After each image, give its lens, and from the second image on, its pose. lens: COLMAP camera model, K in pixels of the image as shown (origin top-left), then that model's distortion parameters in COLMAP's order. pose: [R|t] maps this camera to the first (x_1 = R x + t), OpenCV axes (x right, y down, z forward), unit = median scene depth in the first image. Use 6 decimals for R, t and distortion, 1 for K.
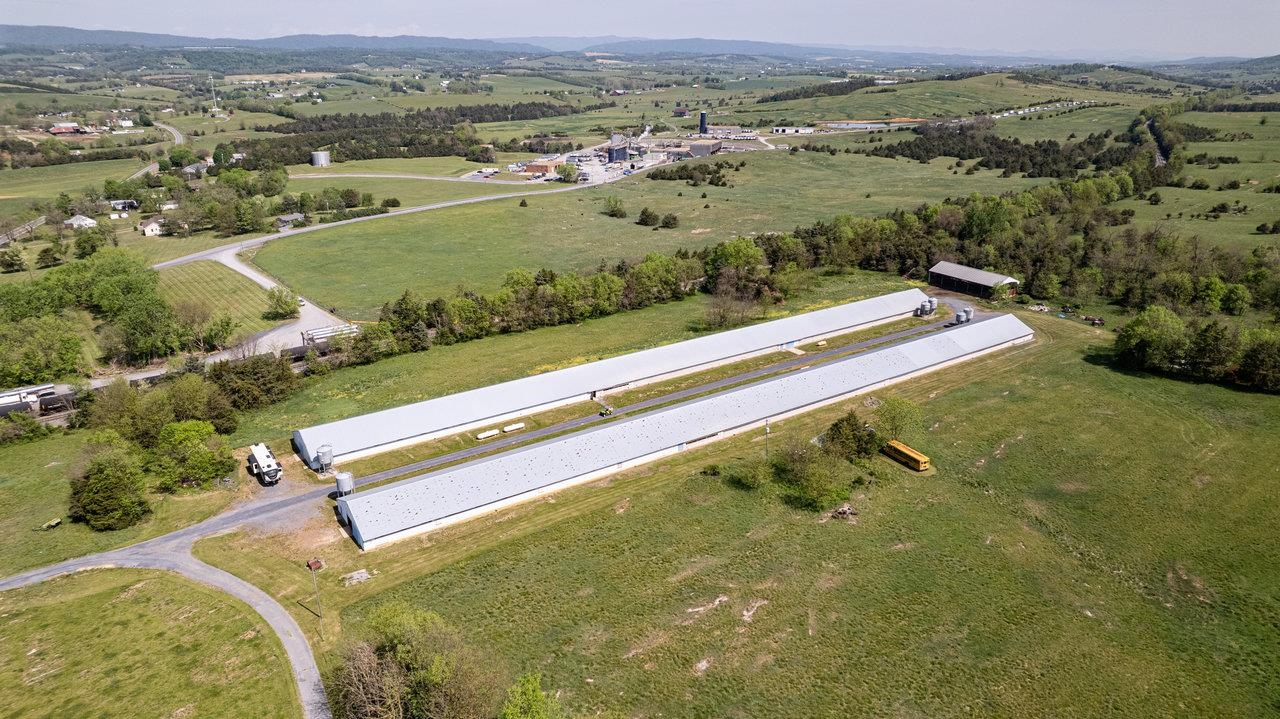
lens RADIAL K [[819.1, 0, 639.7], [0, 819.1, 357.4], [0, 0, 1]] dist [-0.063294, 0.052329]
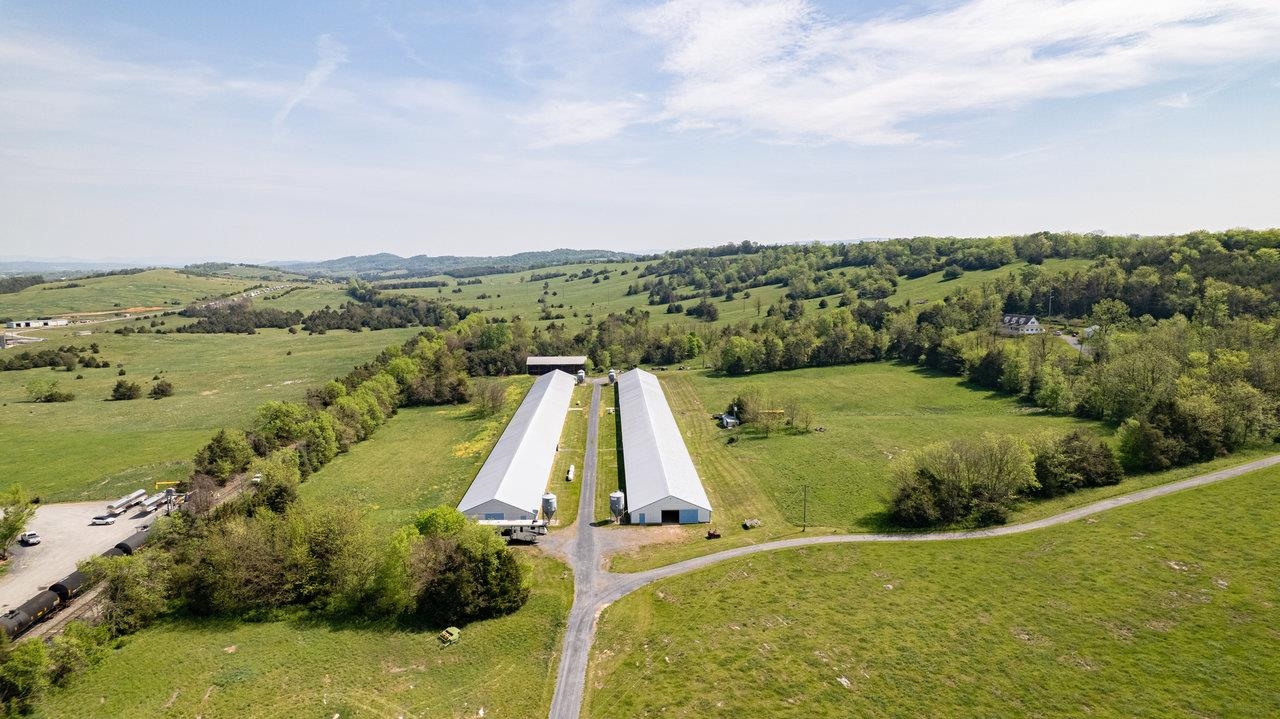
lens RADIAL K [[819.1, 0, 638.6], [0, 819.1, 353.4], [0, 0, 1]] dist [-0.063294, 0.052329]
pose [[0.533138, -0.099287, 0.840182, -0.382793], [0.301319, 0.950253, -0.078908, 0.018867], [-0.790551, 0.295231, 0.536533, 0.104147]]
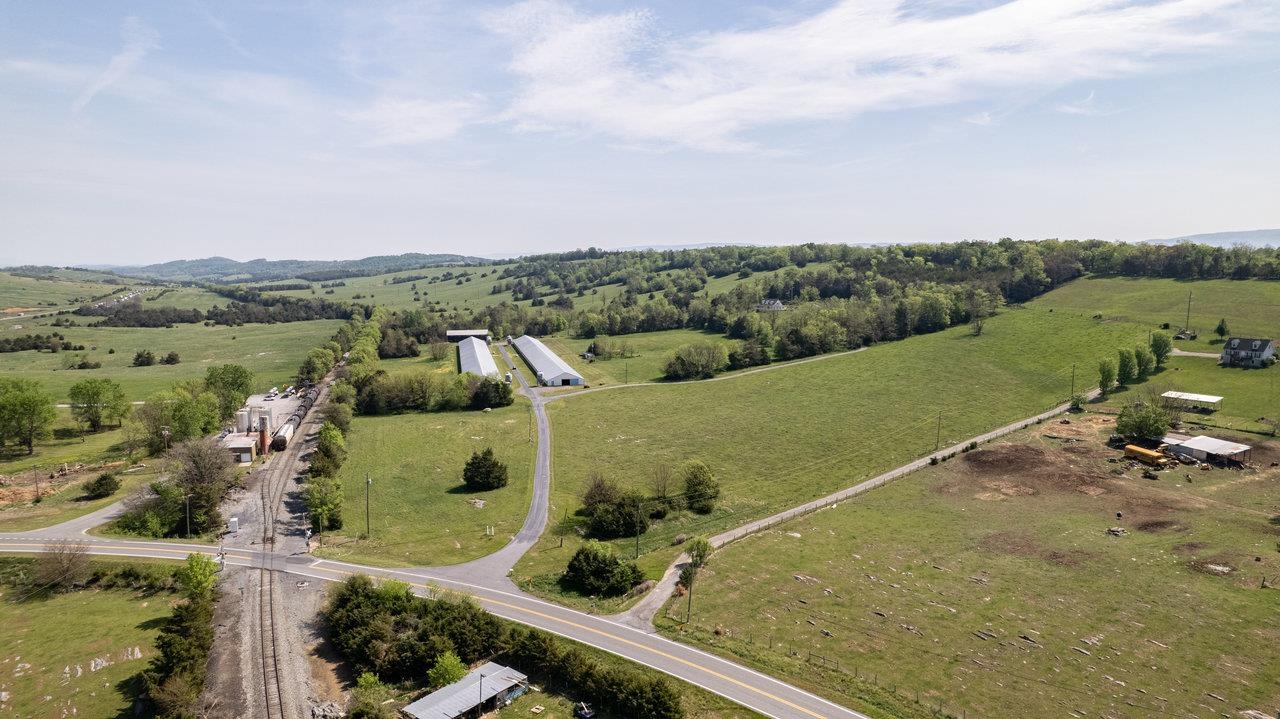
lens RADIAL K [[819.1, 0, 637.7], [0, 819.1, 359.6], [0, 0, 1]] dist [-0.063294, 0.052329]
pose [[0.366609, -0.110174, 0.923829, -0.740828], [0.328218, 0.944438, -0.017617, 0.074180], [-0.870558, 0.309675, 0.382401, -0.043605]]
